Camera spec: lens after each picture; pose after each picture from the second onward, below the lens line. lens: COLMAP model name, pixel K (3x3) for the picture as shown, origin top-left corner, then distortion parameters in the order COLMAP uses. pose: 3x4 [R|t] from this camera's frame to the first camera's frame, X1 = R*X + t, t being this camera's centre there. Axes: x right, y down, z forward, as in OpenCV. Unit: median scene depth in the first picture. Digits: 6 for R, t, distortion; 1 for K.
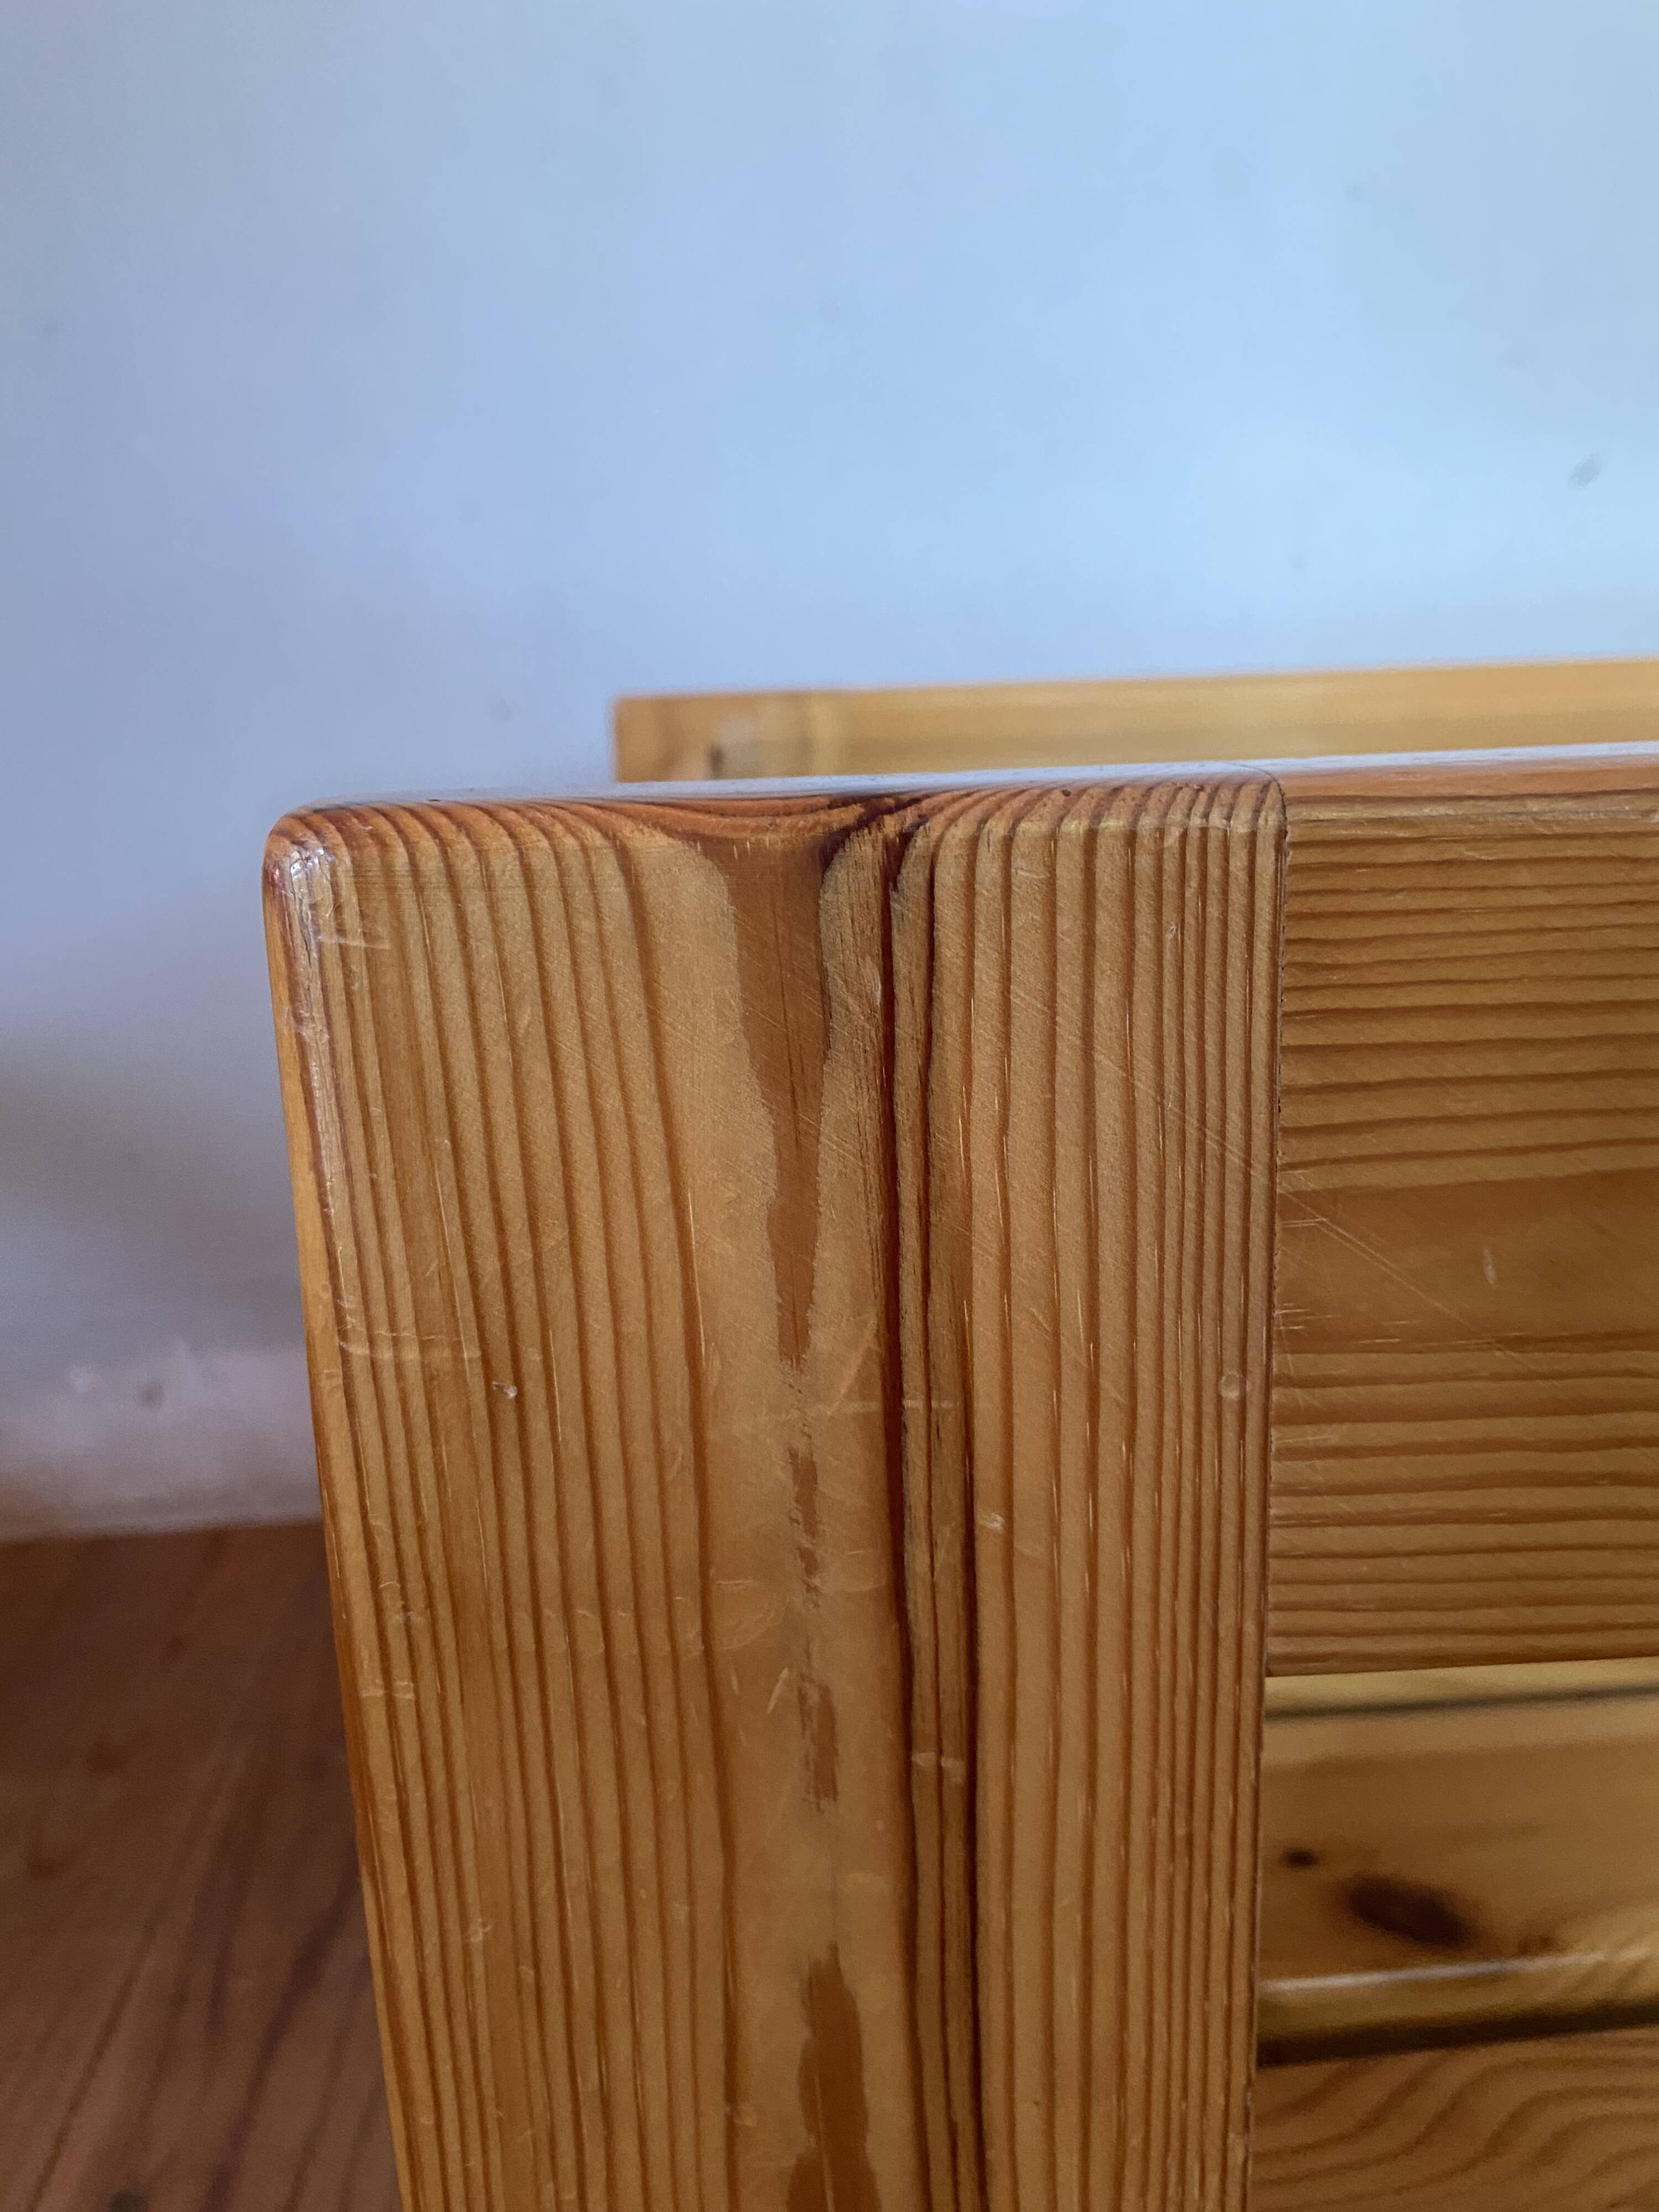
lens RADIAL K [[1707.9, 0, 862.3], [0, 1707.9, 1097.9], [0, 0, 1]] dist [0.113280, -0.167609]
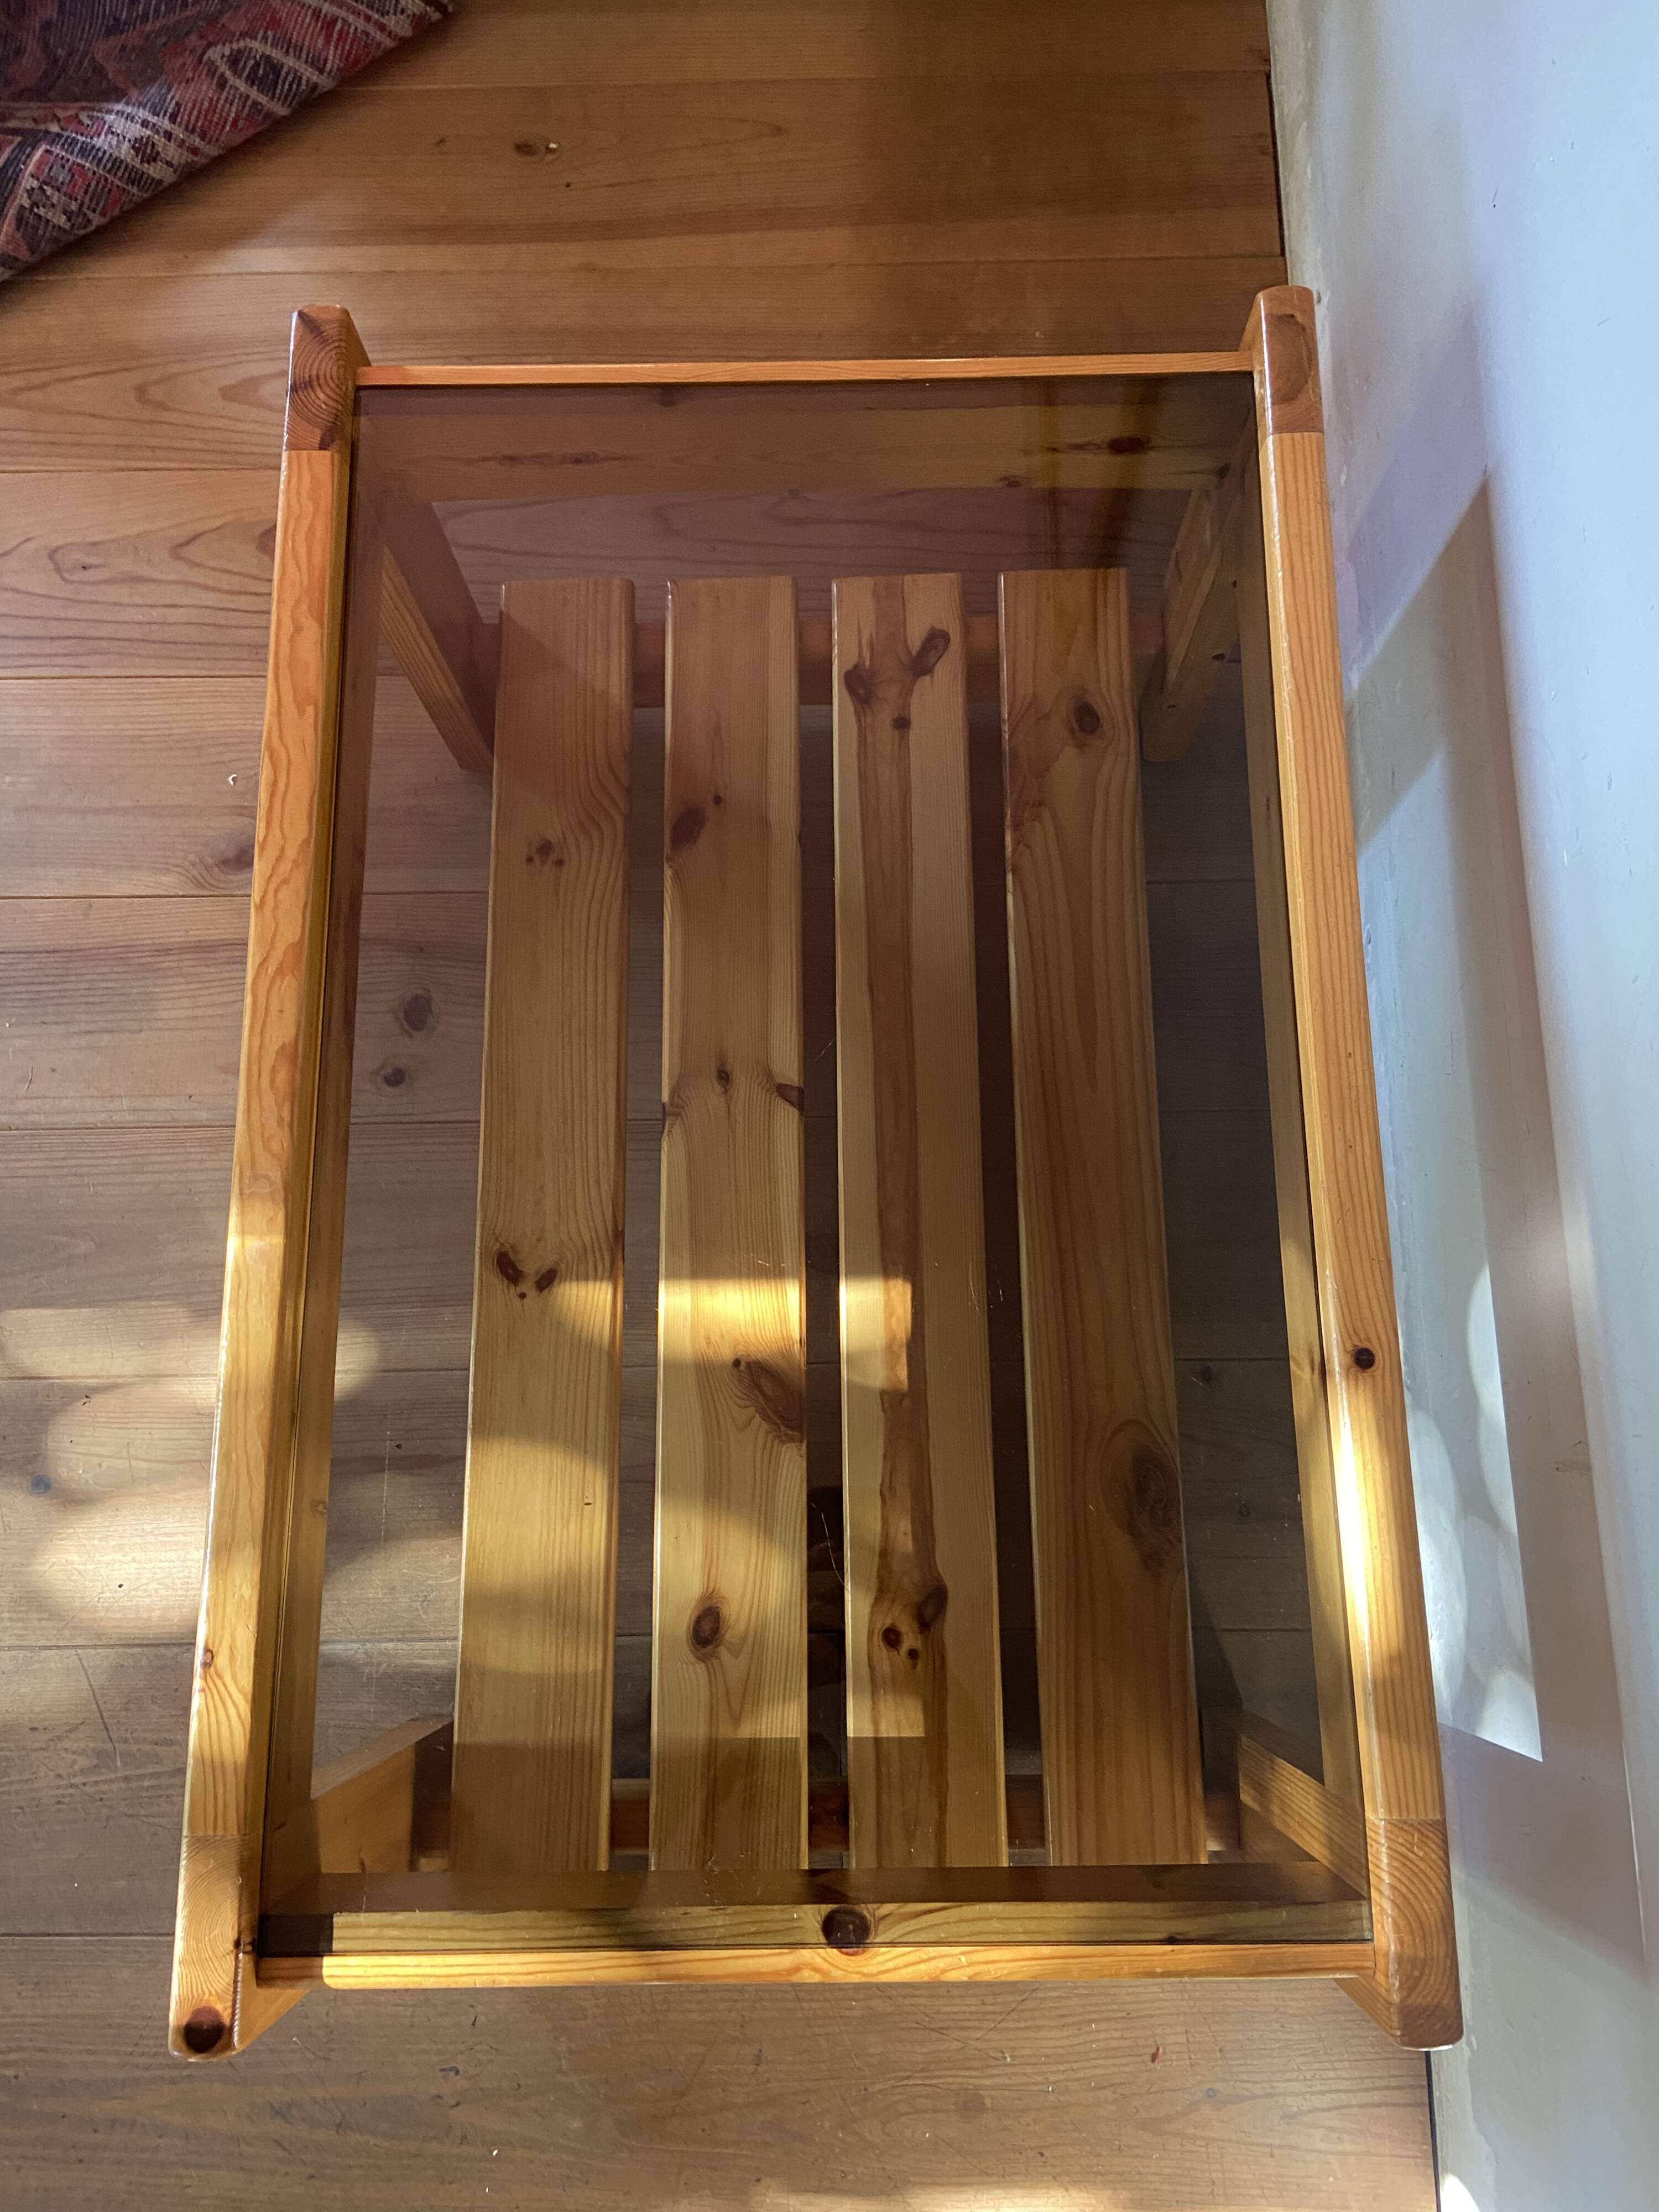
lens RADIAL K [[1707.9, 0, 862.3], [0, 1707.9, 1097.9], [0, 0, 1]] dist [0.113280, -0.167609]
pose [[-0.068791, 0.976418, -0.204634, 3.132682], [-0.241679, 0.182699, 0.953002, -5.351666], [0.967915, 0.115013, 0.223412, 1.625180]]
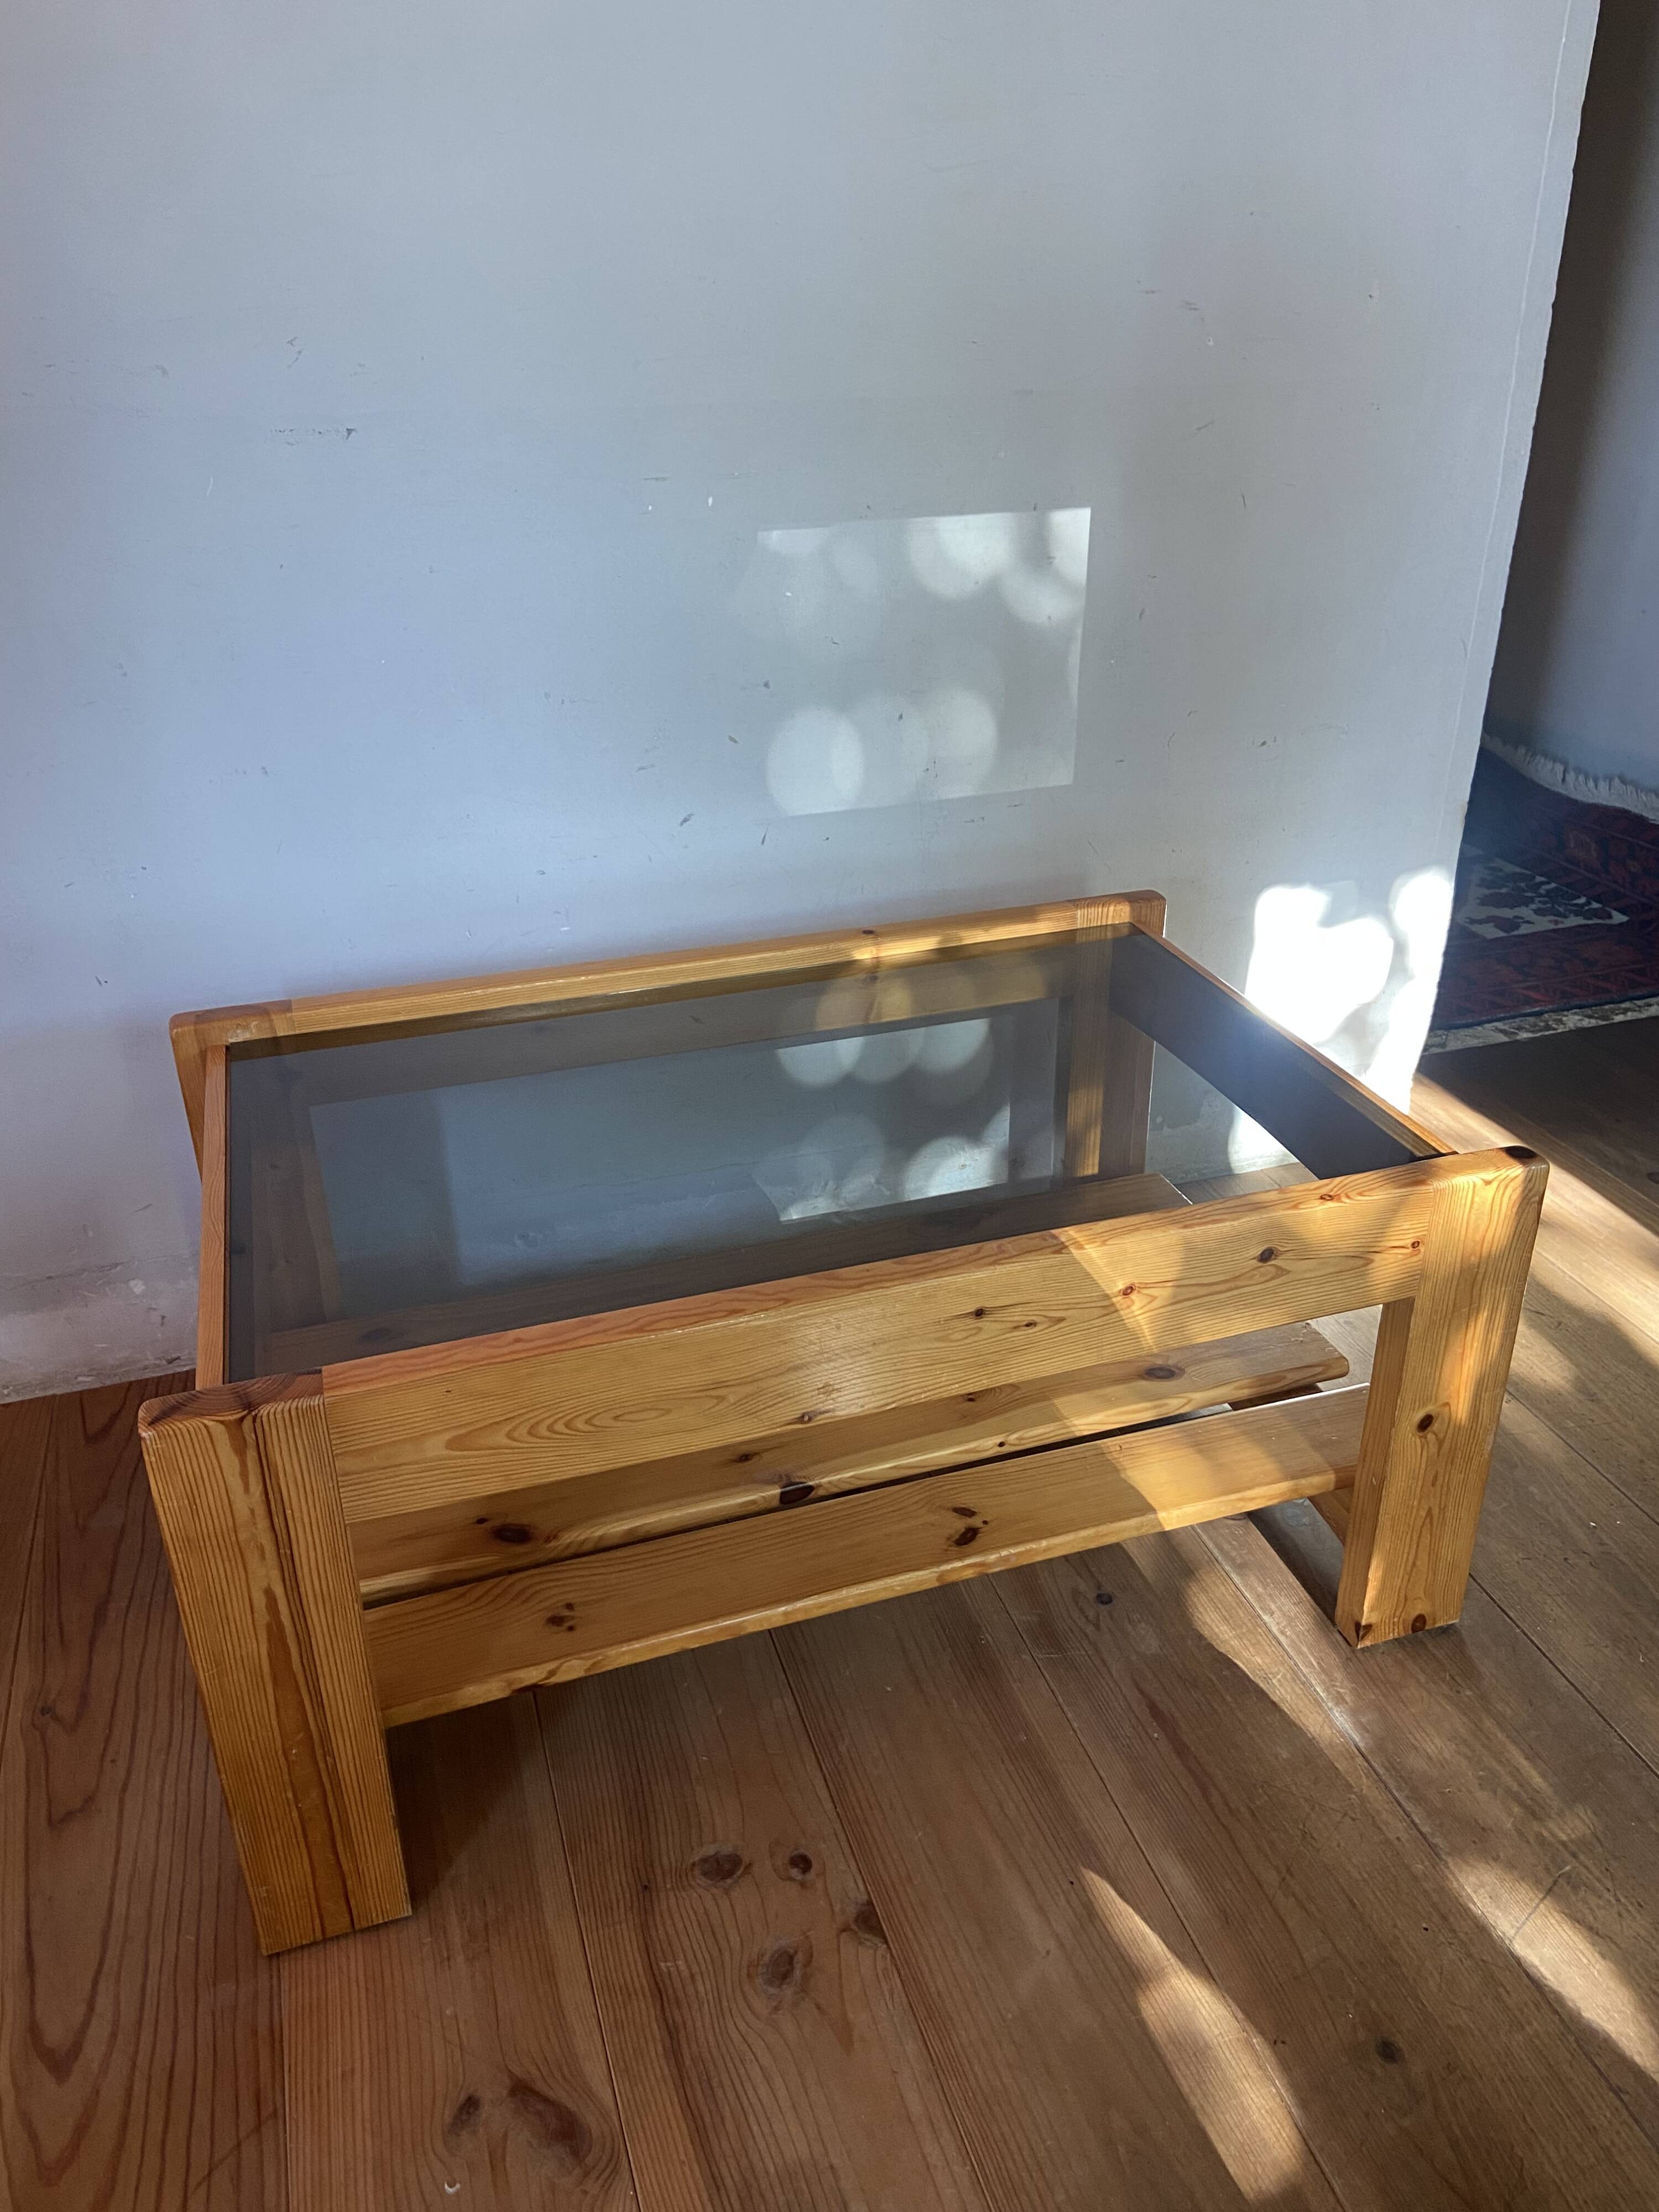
lens RADIAL K [[1657.8, 0, 845.2], [0, 1657.8, 1080.2], [0, 0, 1]] dist [0.123010, -0.147883]
pose [[0.972601, -0.085207, 0.216303, 0.734962], [0.039827, 0.977727, 0.206070, -2.090142], [-0.229044, -0.191809, 0.954331, -4.191125]]
